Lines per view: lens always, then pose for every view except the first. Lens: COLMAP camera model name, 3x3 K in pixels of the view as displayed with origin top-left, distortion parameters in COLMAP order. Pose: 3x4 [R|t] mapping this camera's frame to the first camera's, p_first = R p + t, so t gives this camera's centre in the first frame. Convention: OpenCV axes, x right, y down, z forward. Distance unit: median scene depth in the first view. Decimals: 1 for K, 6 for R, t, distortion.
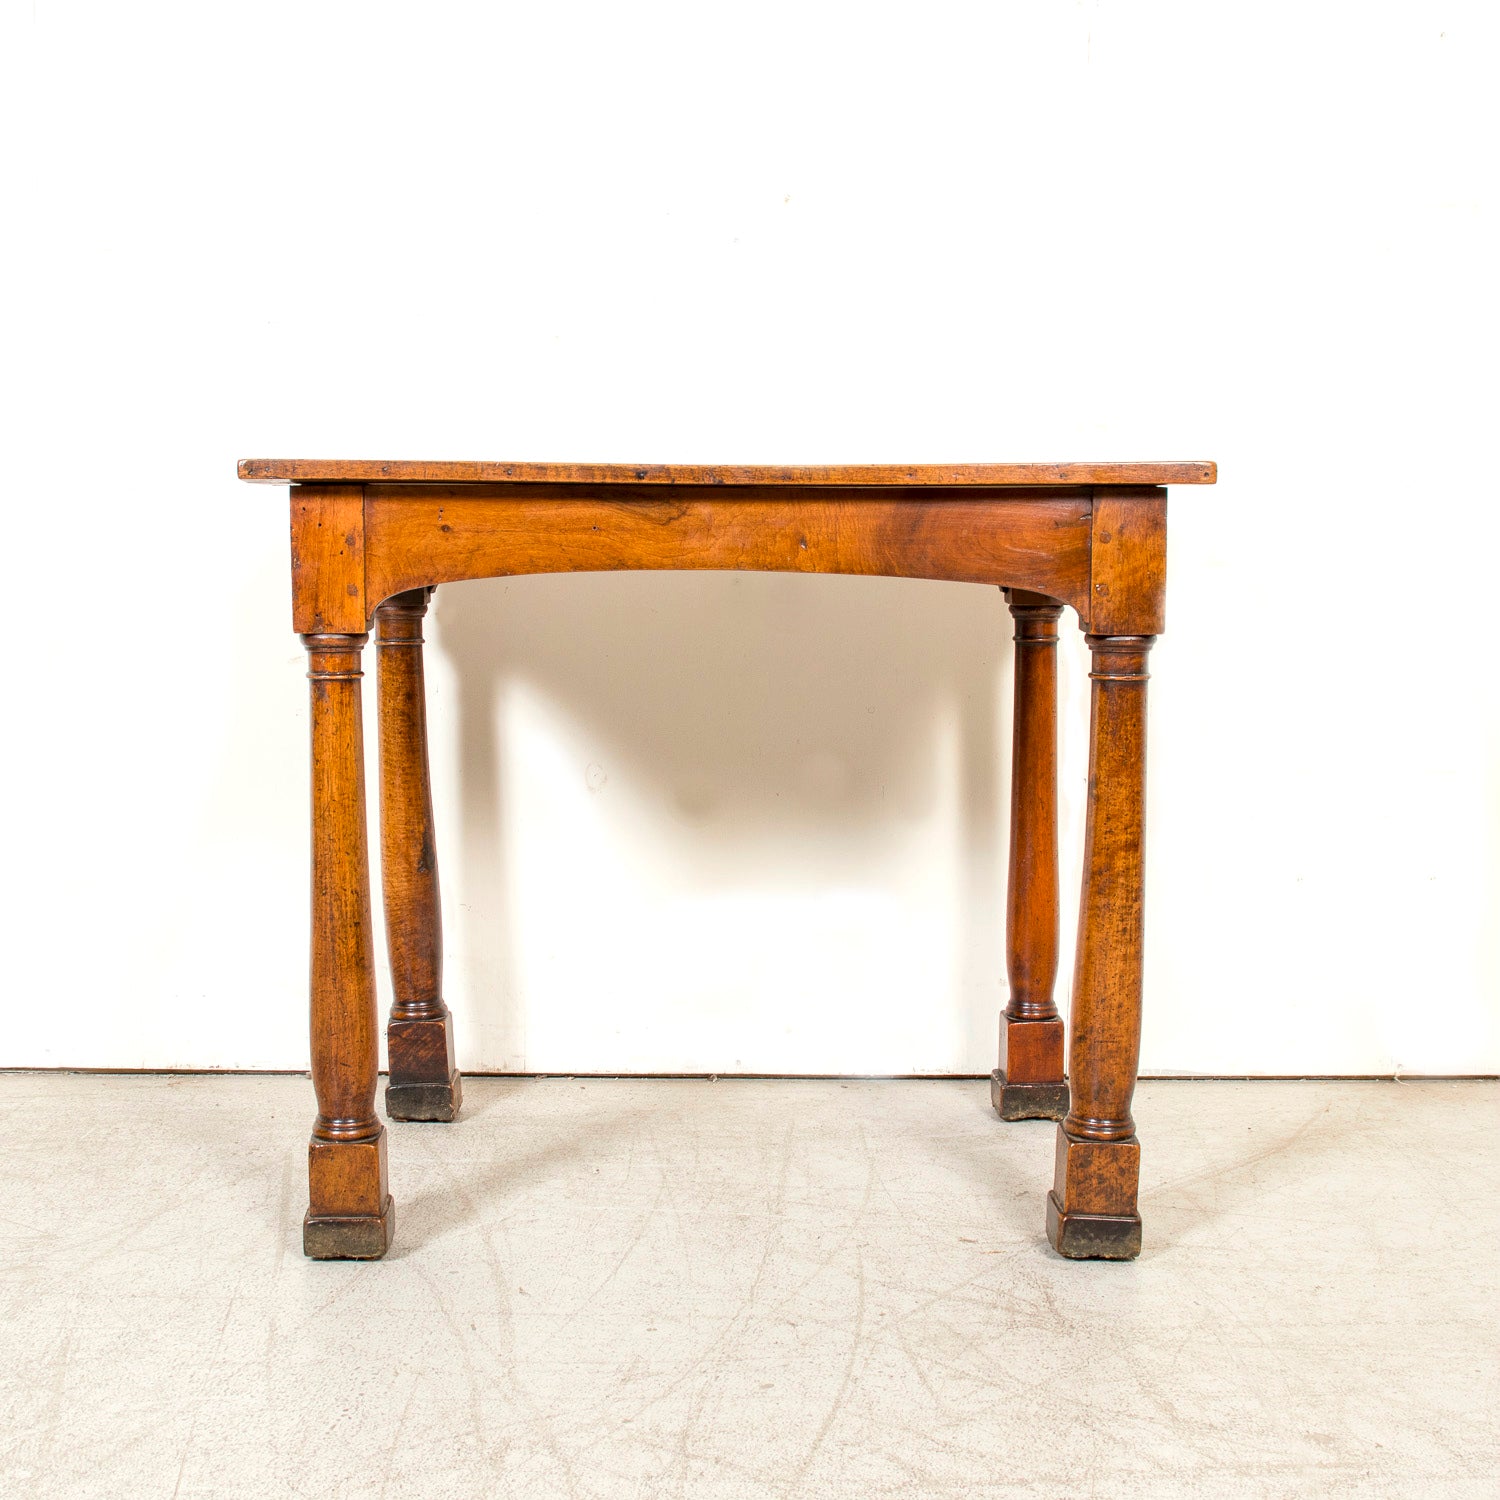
lens RADIAL K [[2253.1, 0, 660.0], [0, 2253.1, 749.0], [0, 0, 1]] dist [-0.121588, 0.193415]
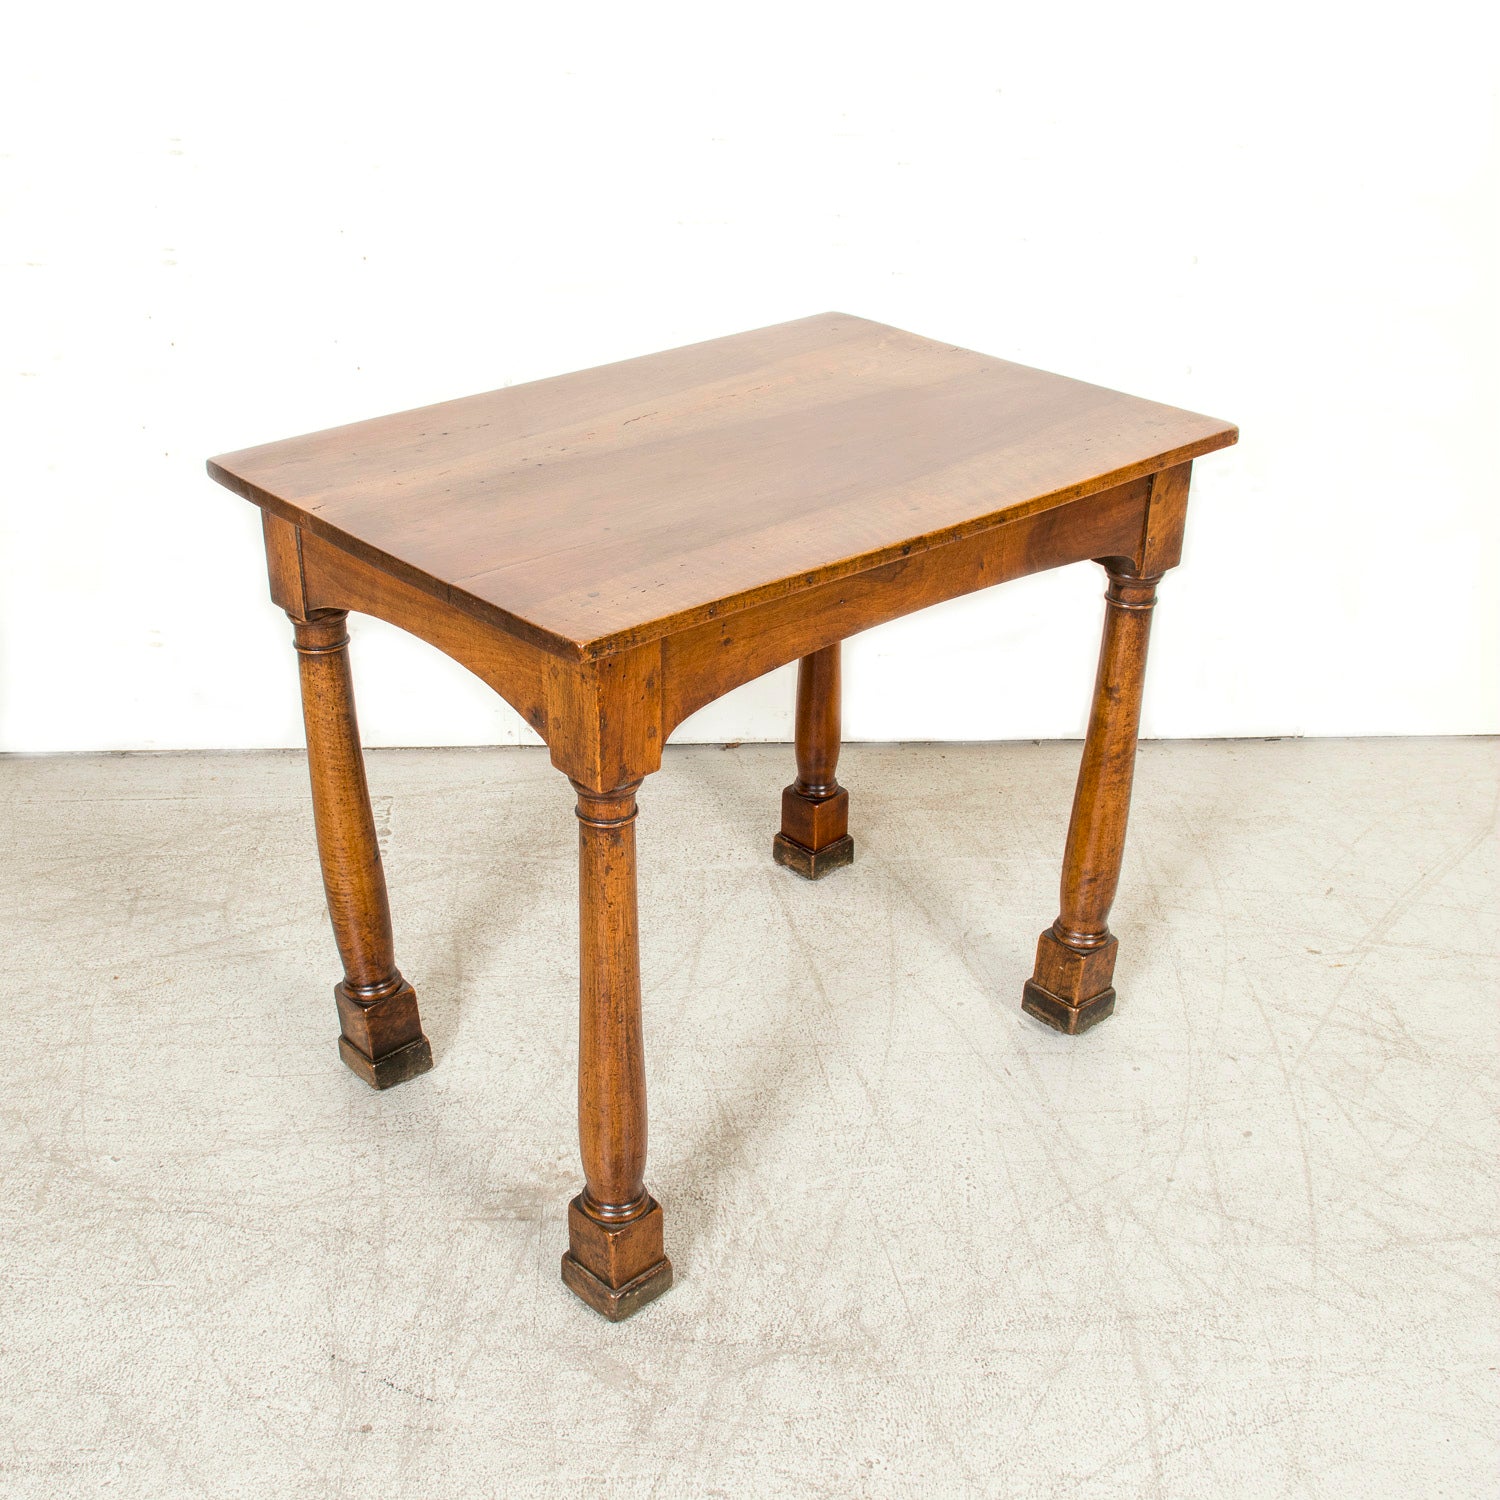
lens RADIAL K [[1835.9, 0, 669.4], [0, 1835.9, 751.0], [0, 0, 1]] dist [-0.166251, 0.129563]
pose [[0.757155, -0.301796, 0.579340, -0.564195], [0.079361, 0.922807, 0.376999, -0.343128], [-0.648396, -0.239470, 0.722659, 0.458659]]
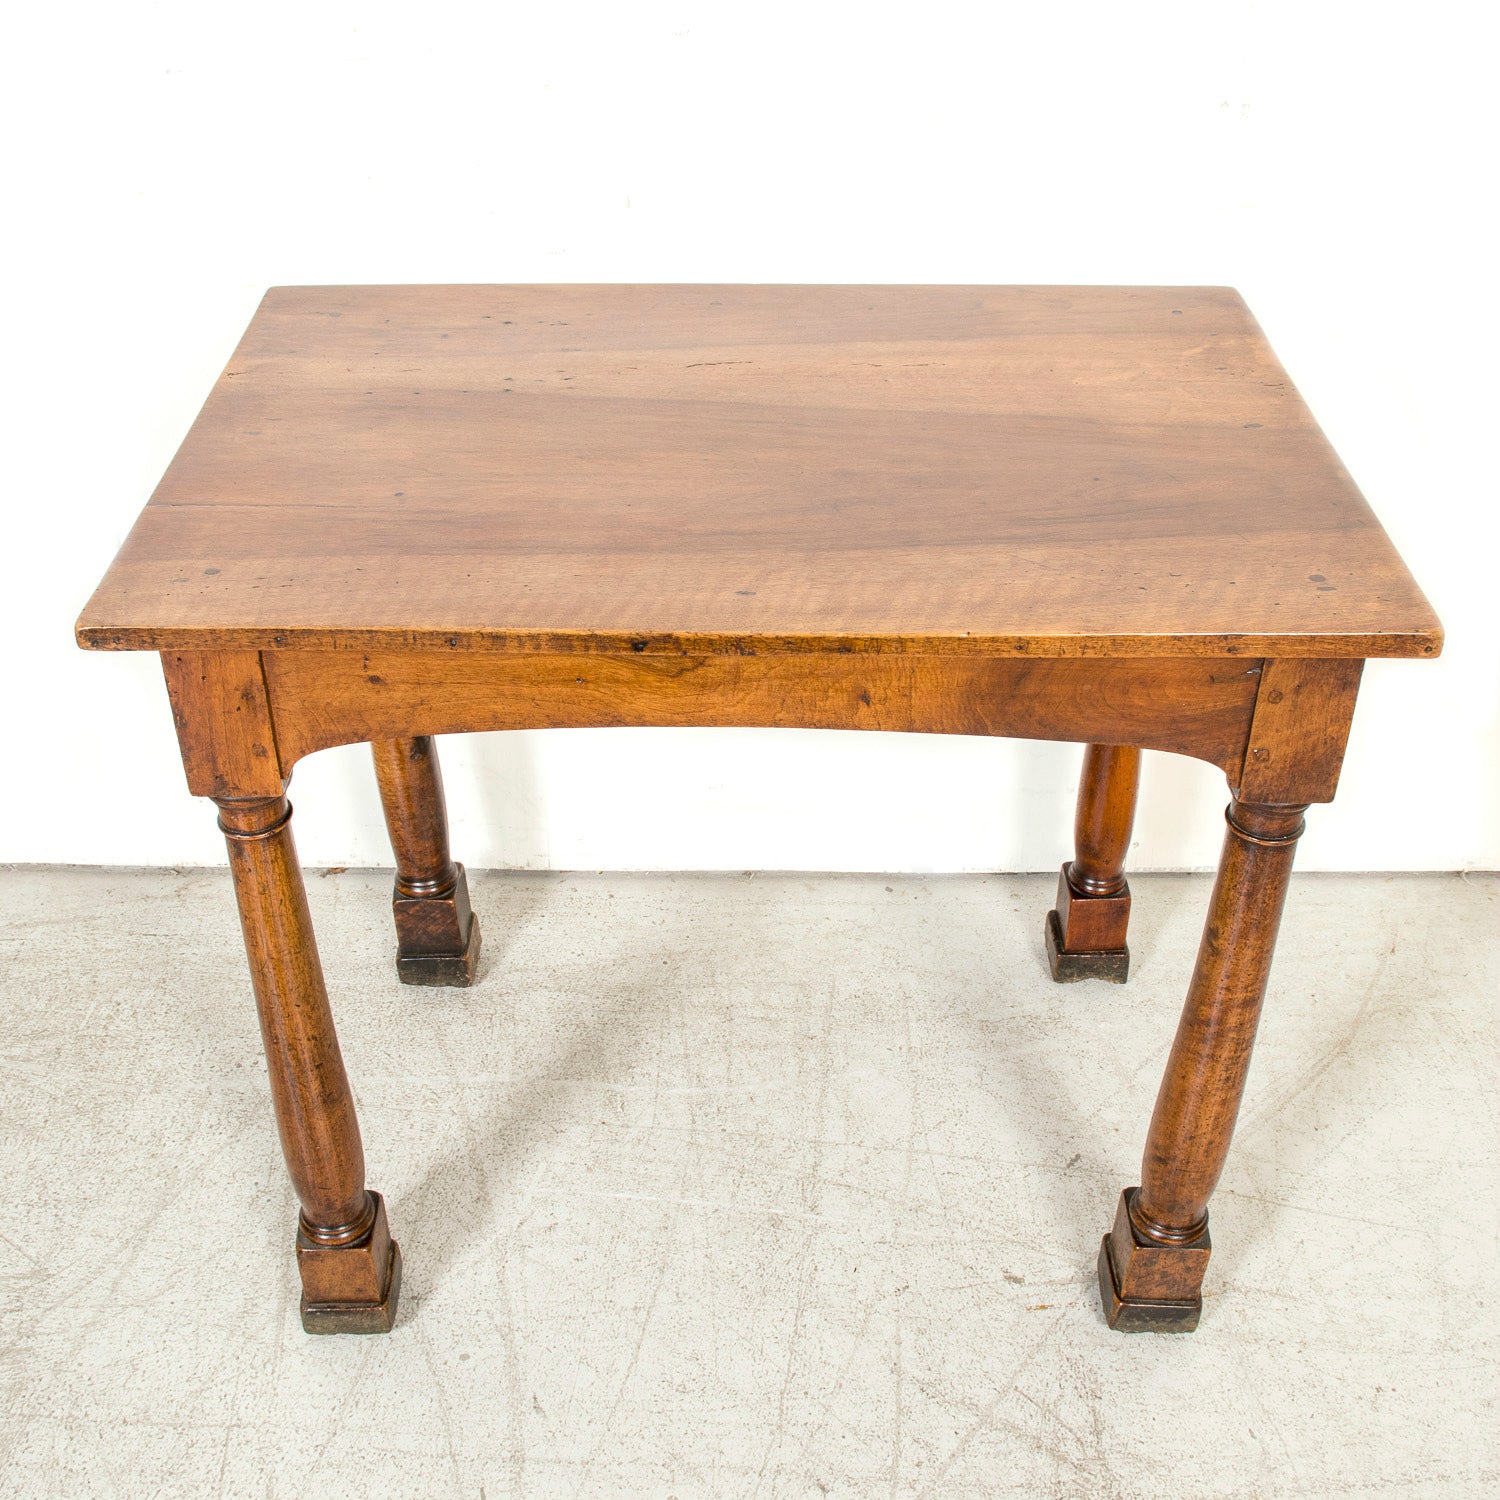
lens RADIAL K [[1856.3, 0, 735.9], [0, 1856.3, 757.4], [0, 0, 1]] dist [-0.178982, 0.159648]
pose [[0.999984, -0.001414, 0.005410, 0.018421], [-0.001323, 0.880212, 0.474578, -0.359626], [-0.005433, -0.474578, 0.880197, 0.461030]]
